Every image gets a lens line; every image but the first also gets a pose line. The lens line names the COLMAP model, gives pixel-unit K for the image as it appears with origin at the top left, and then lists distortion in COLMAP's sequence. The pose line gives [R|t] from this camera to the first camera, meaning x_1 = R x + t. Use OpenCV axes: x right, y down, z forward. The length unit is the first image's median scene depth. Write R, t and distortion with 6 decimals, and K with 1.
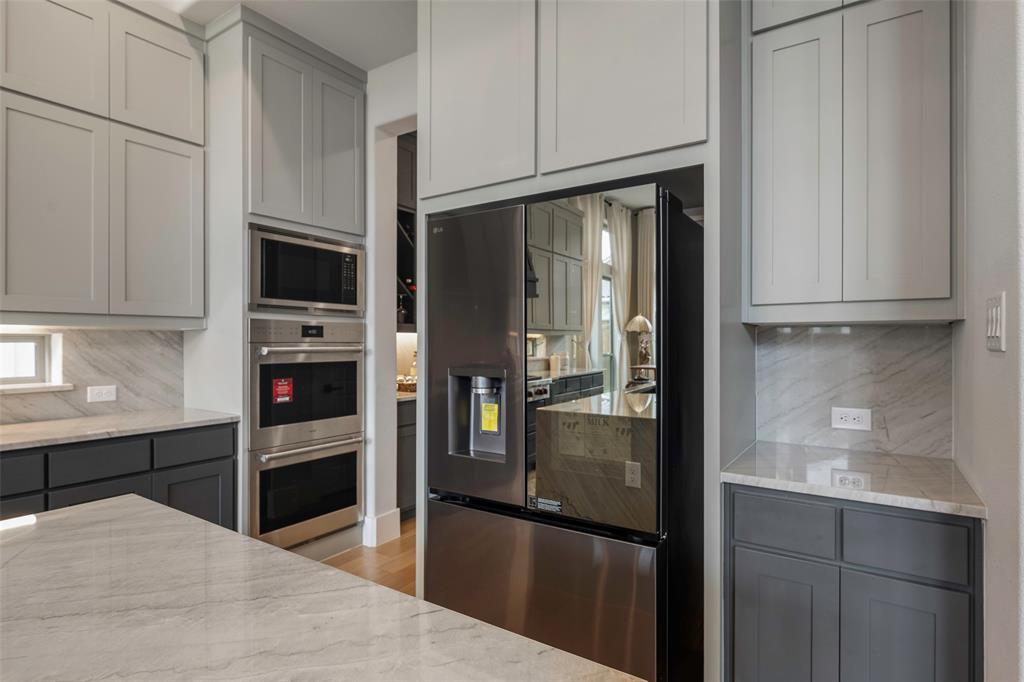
lens RADIAL K [[527.8, 0, 520.6], [0, 527.8, 340.9], [0, 0, 1]] dist [-0.003437, -0.000495]
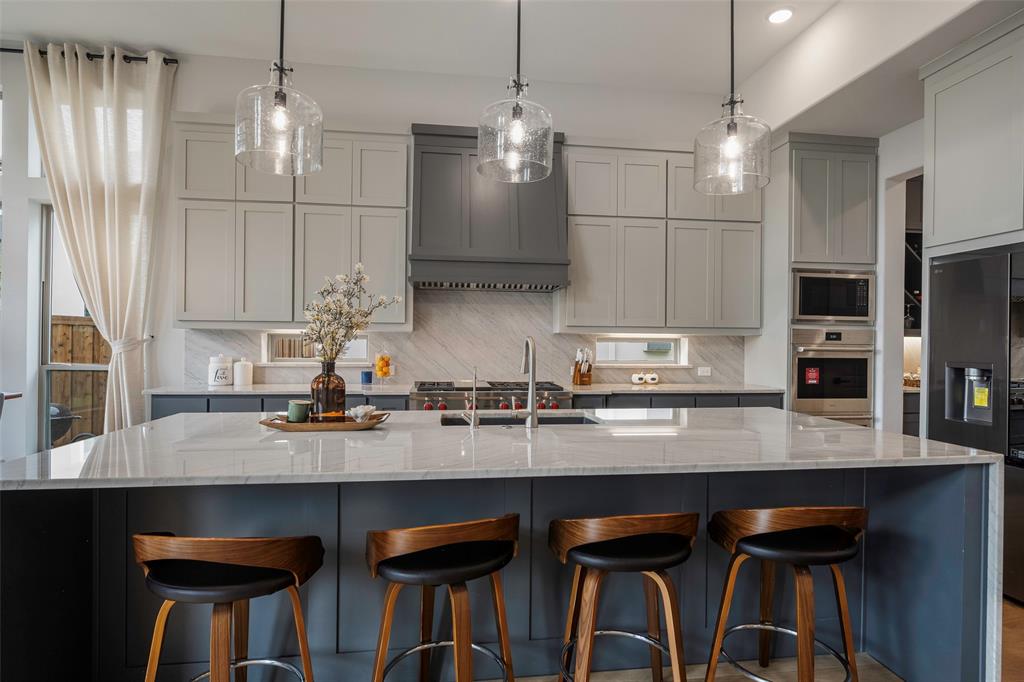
lens RADIAL K [[527.8, 0, 513.5], [0, 527.8, 342.8], [0, 0, 1]] dist [-0.003437, -0.000495]
pose [[0.649030, 0.009757, -0.760700, 0.141640], [-0.008846, 0.999947, 0.005278, -0.000844], [0.760711, 0.003303, 0.649082, -0.634299]]
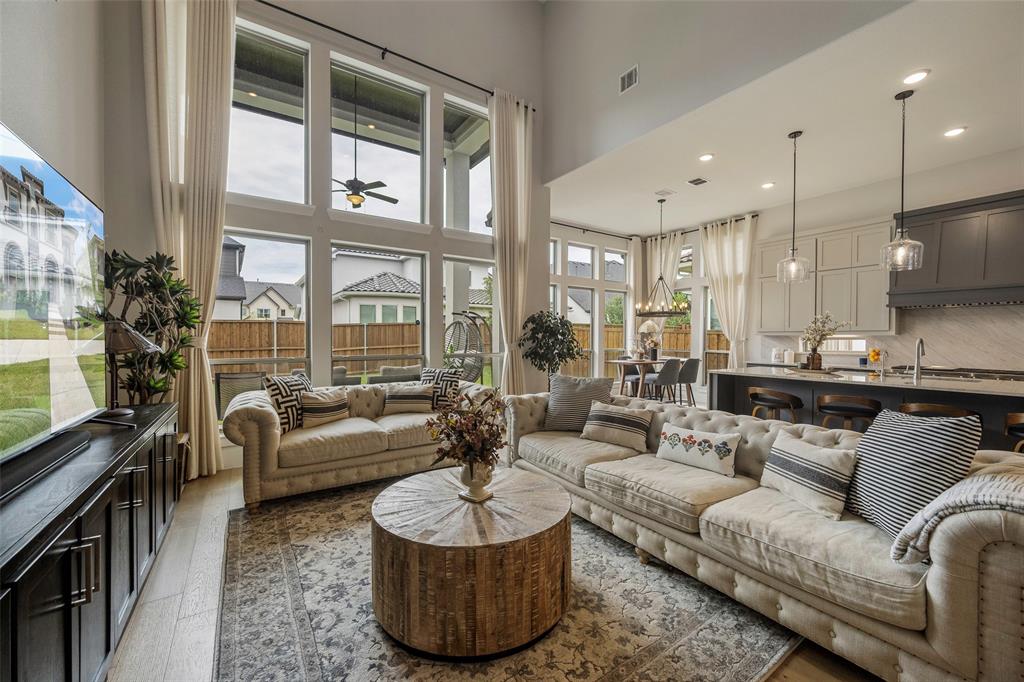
lens RADIAL K [[403.5, 0, 514.8], [0, 403.5, 341.4], [0, 0, 1]] dist [0.000194, -0.000176]
pose [[-0.388087, 0.006458, -0.921600, 1.333027], [-0.004012, 0.999954, 0.008697, -0.002227], [0.921614, 0.007073, -0.388044, -0.814439]]
